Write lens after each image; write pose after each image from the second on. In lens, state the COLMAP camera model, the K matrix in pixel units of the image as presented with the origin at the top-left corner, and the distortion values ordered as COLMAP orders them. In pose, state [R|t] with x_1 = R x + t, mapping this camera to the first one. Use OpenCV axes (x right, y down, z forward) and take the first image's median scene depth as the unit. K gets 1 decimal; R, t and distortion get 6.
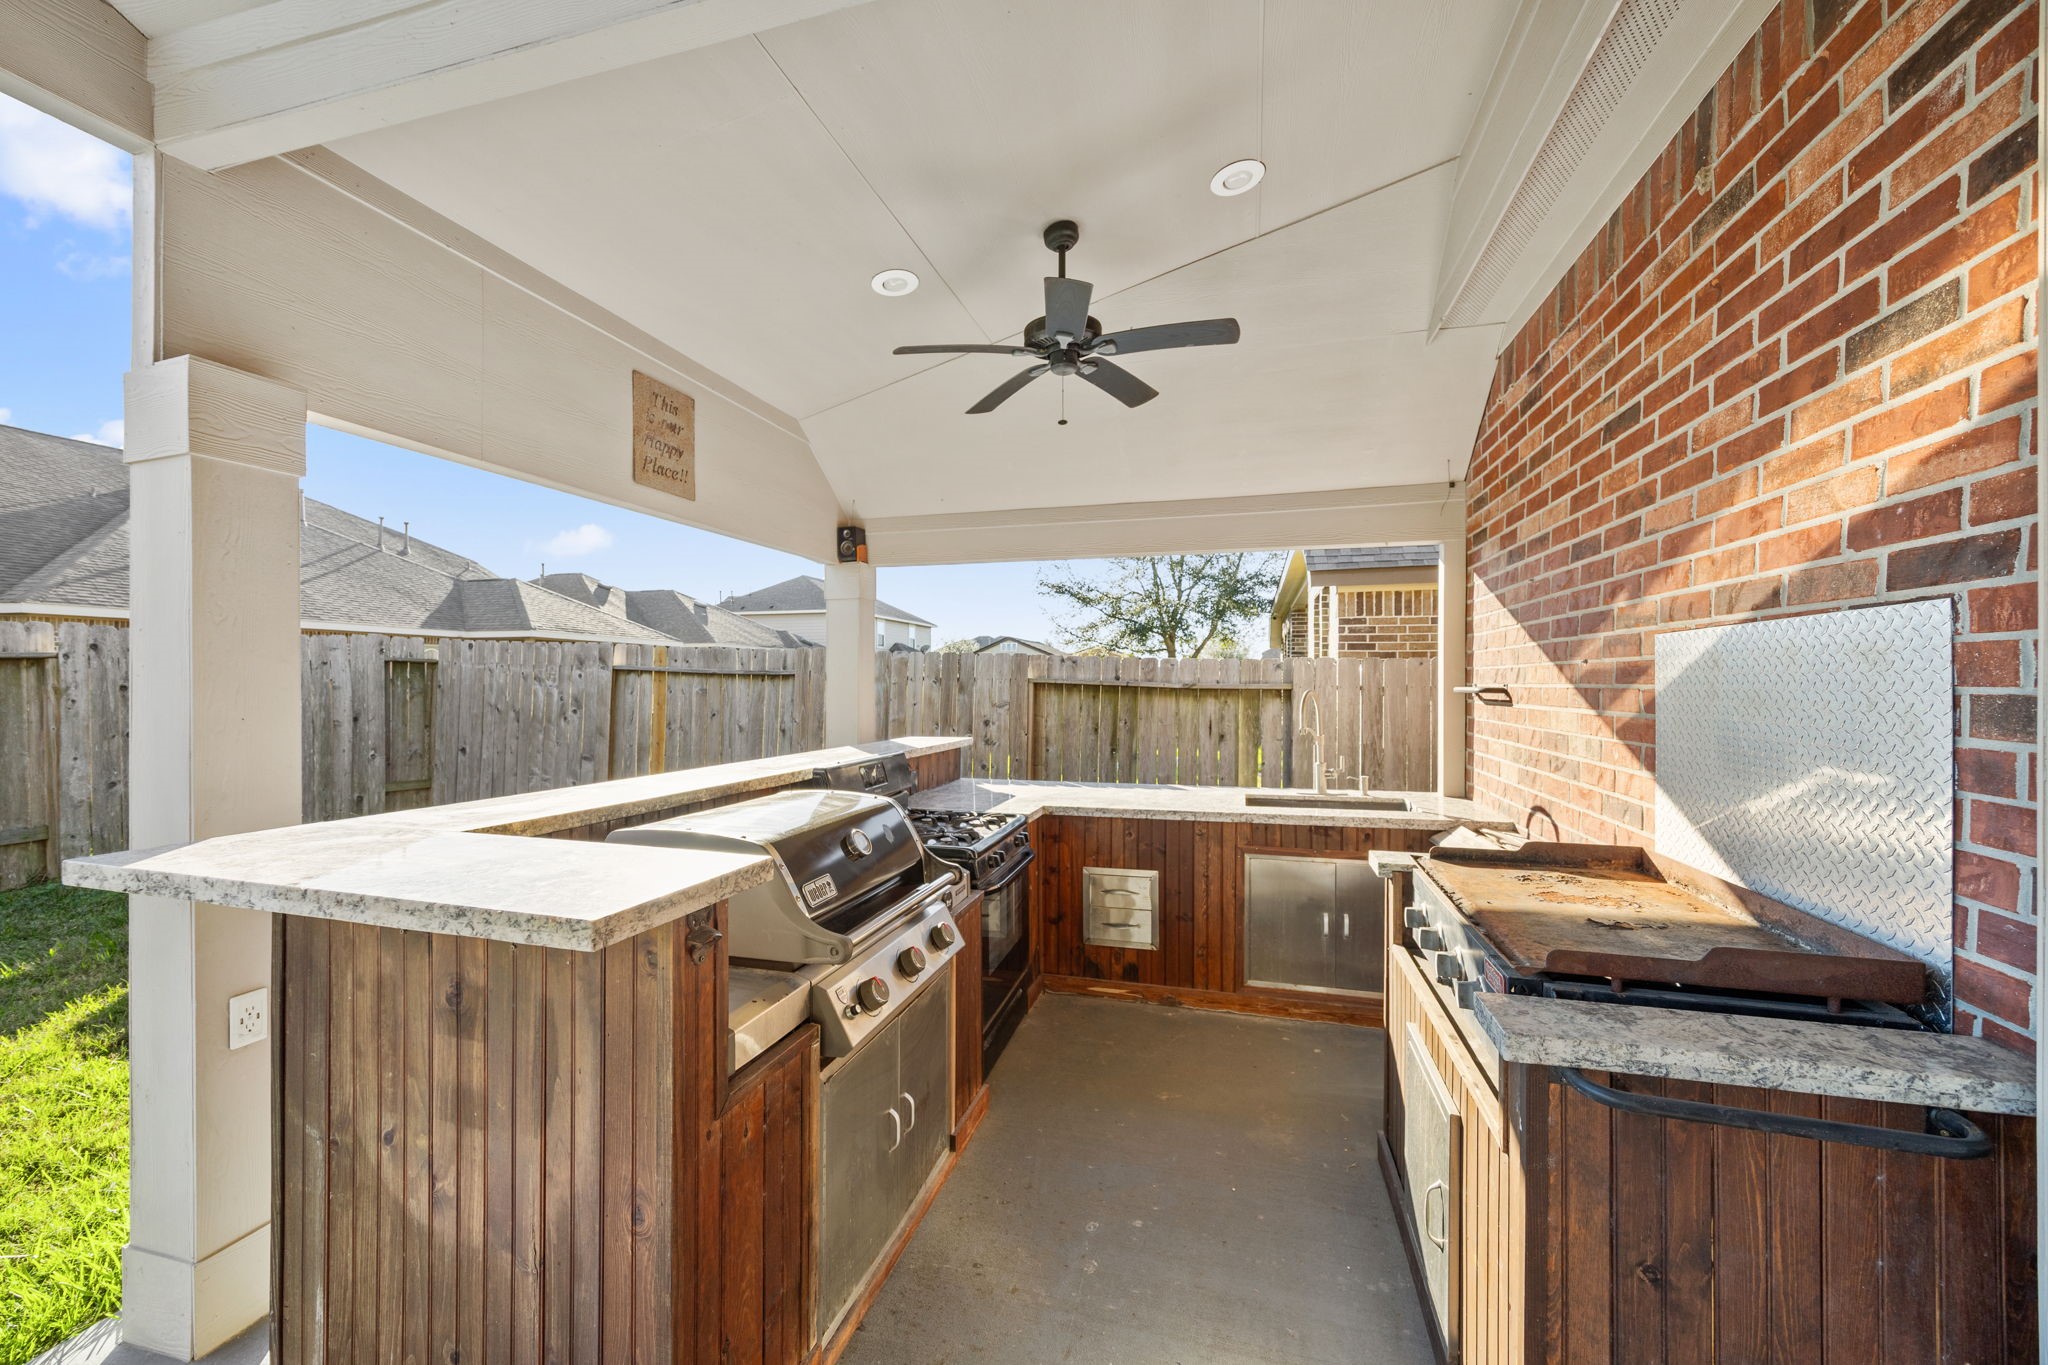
lens RADIAL K [[778.1, 0, 1027.9], [0, 778.1, 677.2], [0, 0, 1]] dist [0.000103, -0.000141]
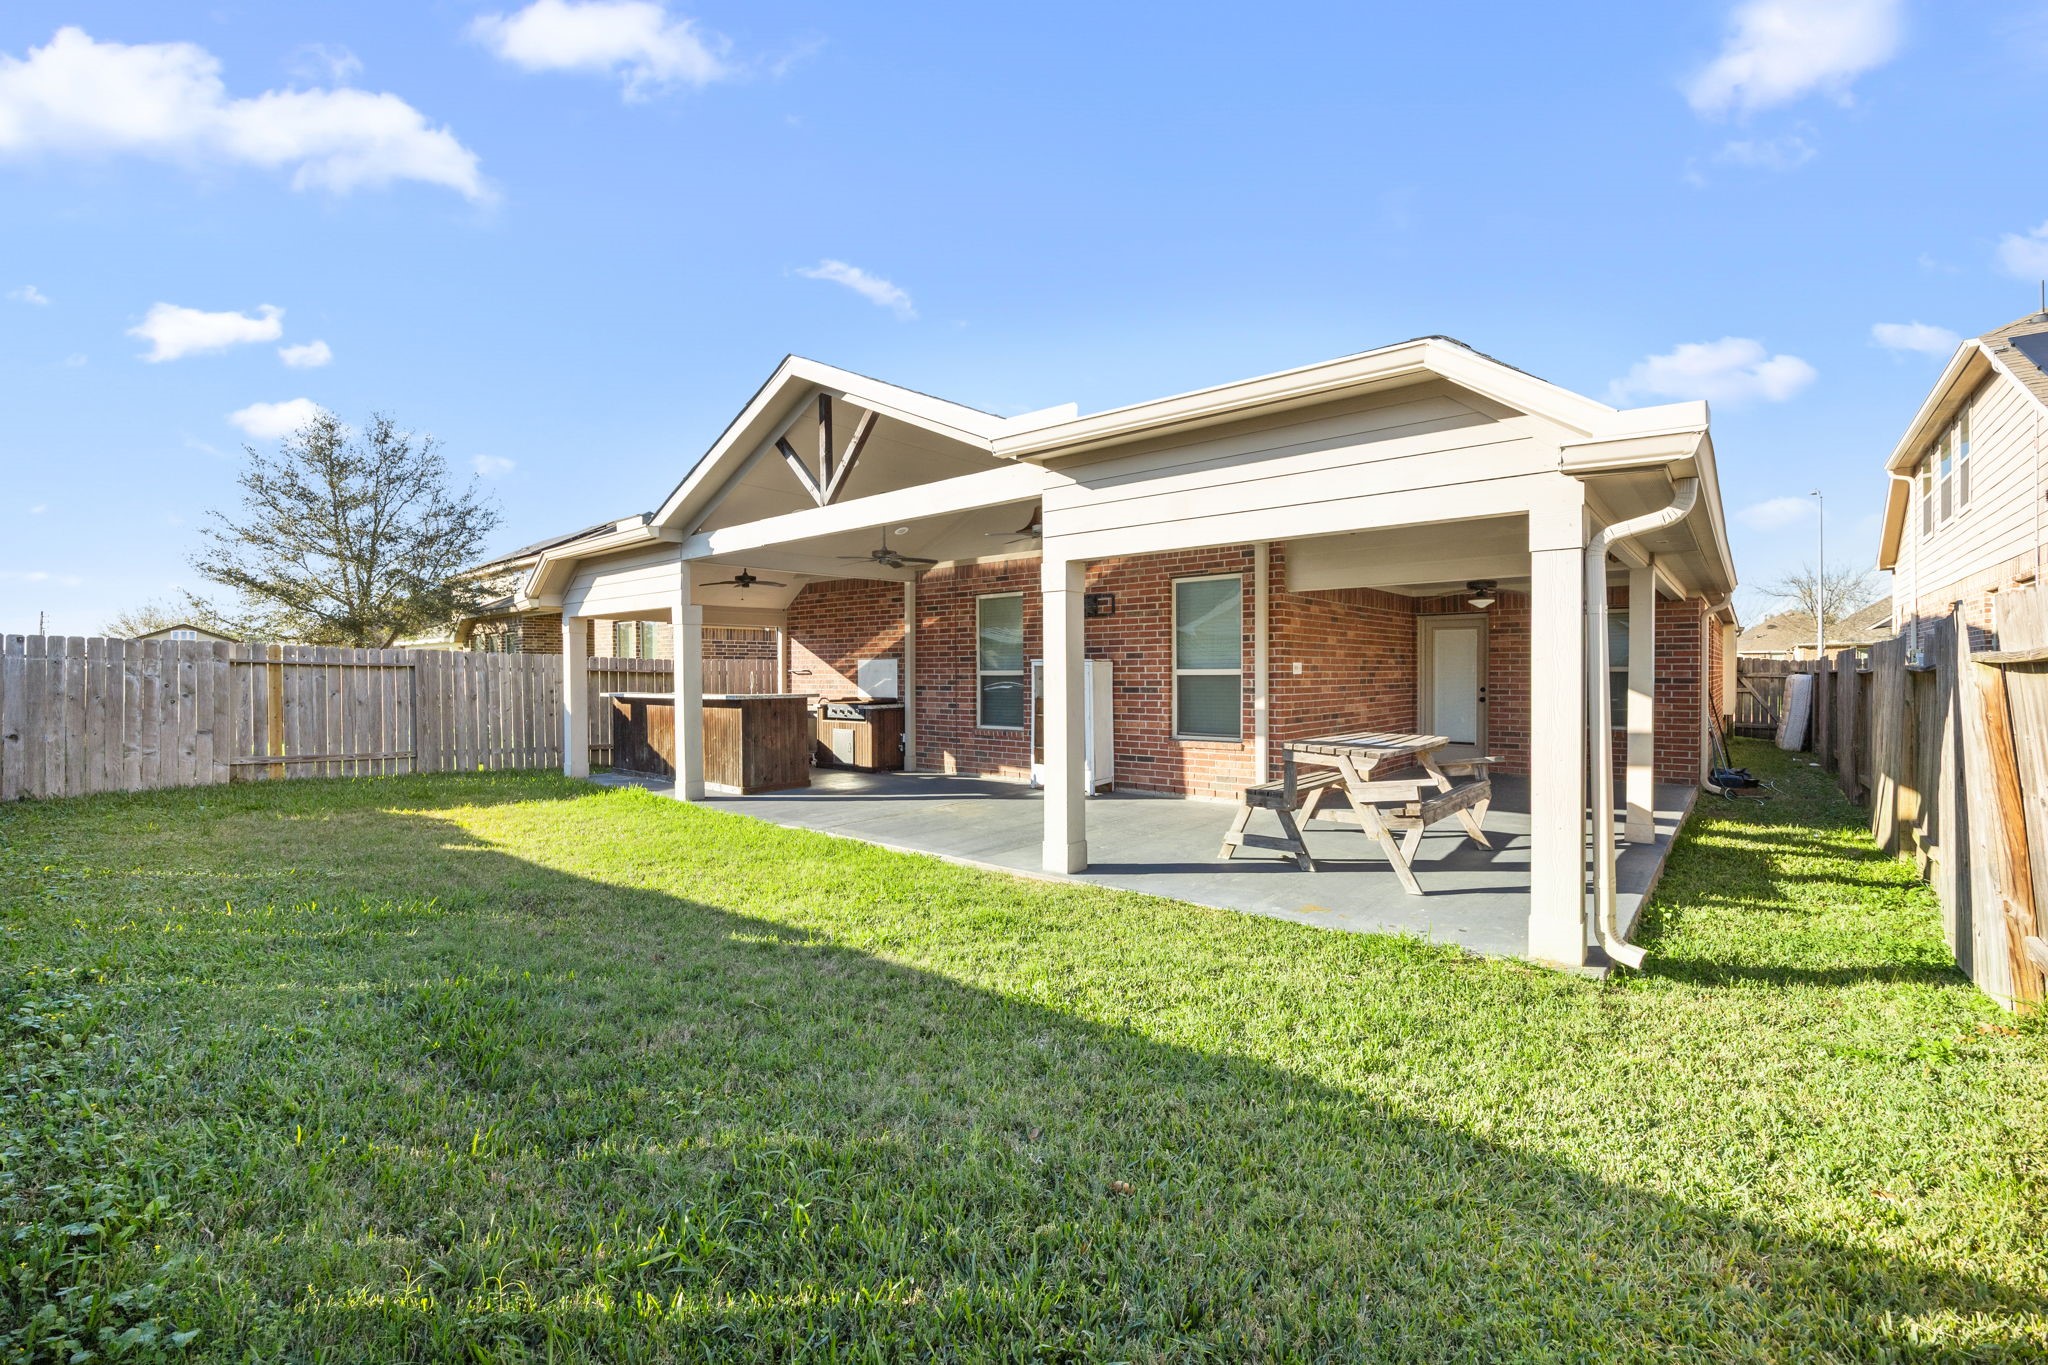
lens RADIAL K [[897.2, 0, 1060.3], [0, 897.2, 677.9], [0, 0, 1]] dist [-0.001275, -0.000143]
pose [[0.376898, -0.014818, 0.926136, -2.834905], [0.000859, 0.999877, 0.015648, -0.014733], [-0.926254, -0.005102, 0.376864, -1.719172]]
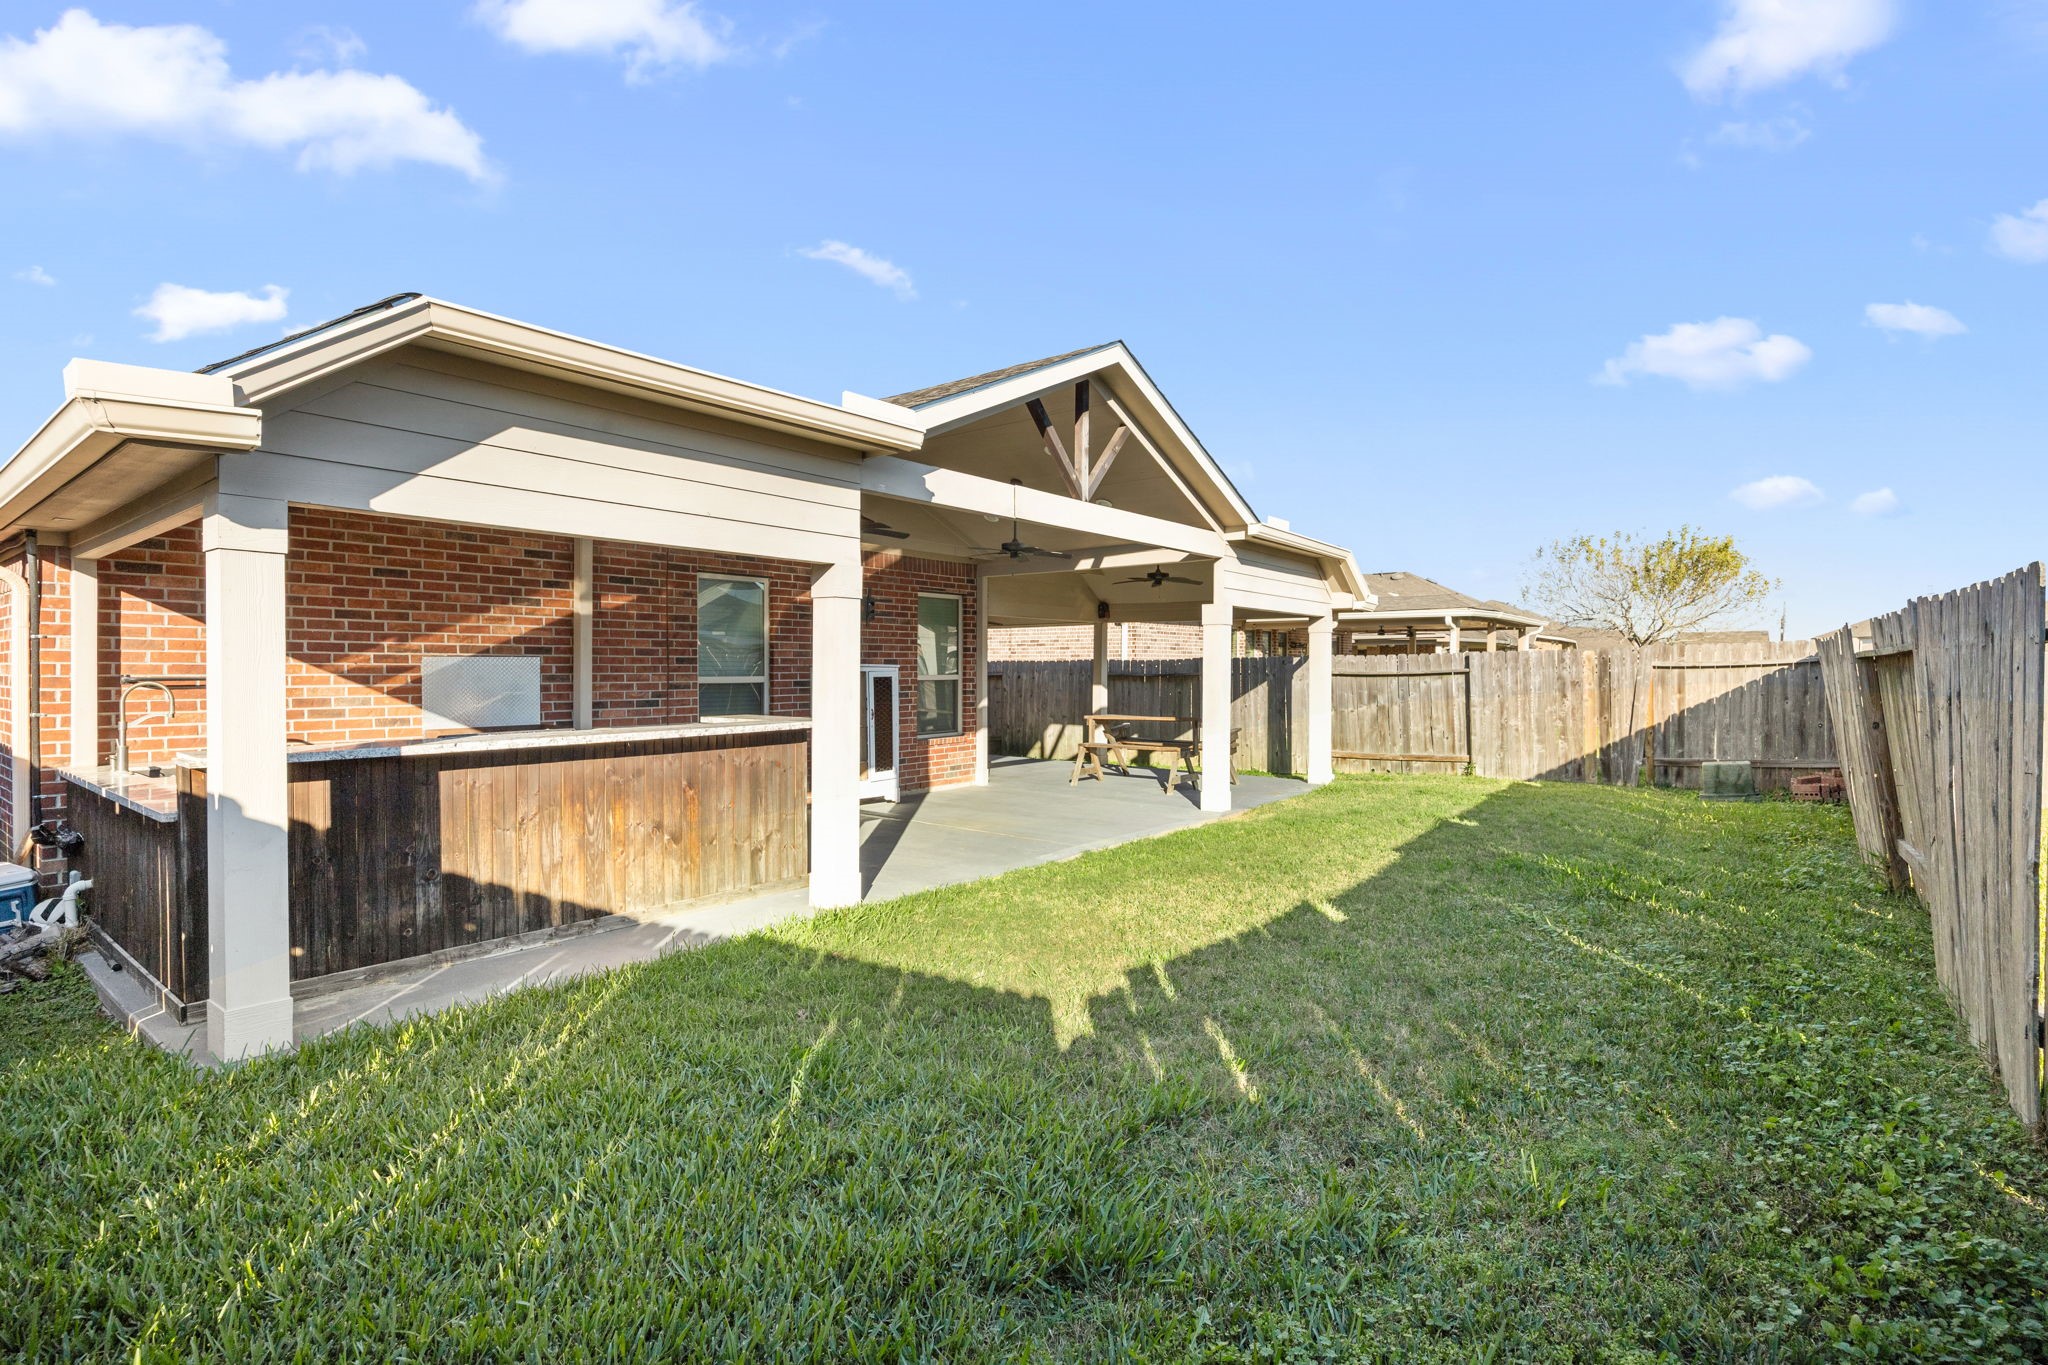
lens RADIAL K [[897.2, 0, 1060.3], [0, 897.2, 677.9], [0, 0, 1]] dist [-0.001275, -0.000143]
pose [[-0.938884, -0.014791, 0.343916, -1.517551], [-0.012739, 0.999885, 0.008226, -0.019669], [-0.343998, 0.003342, -0.938964, 1.954760]]
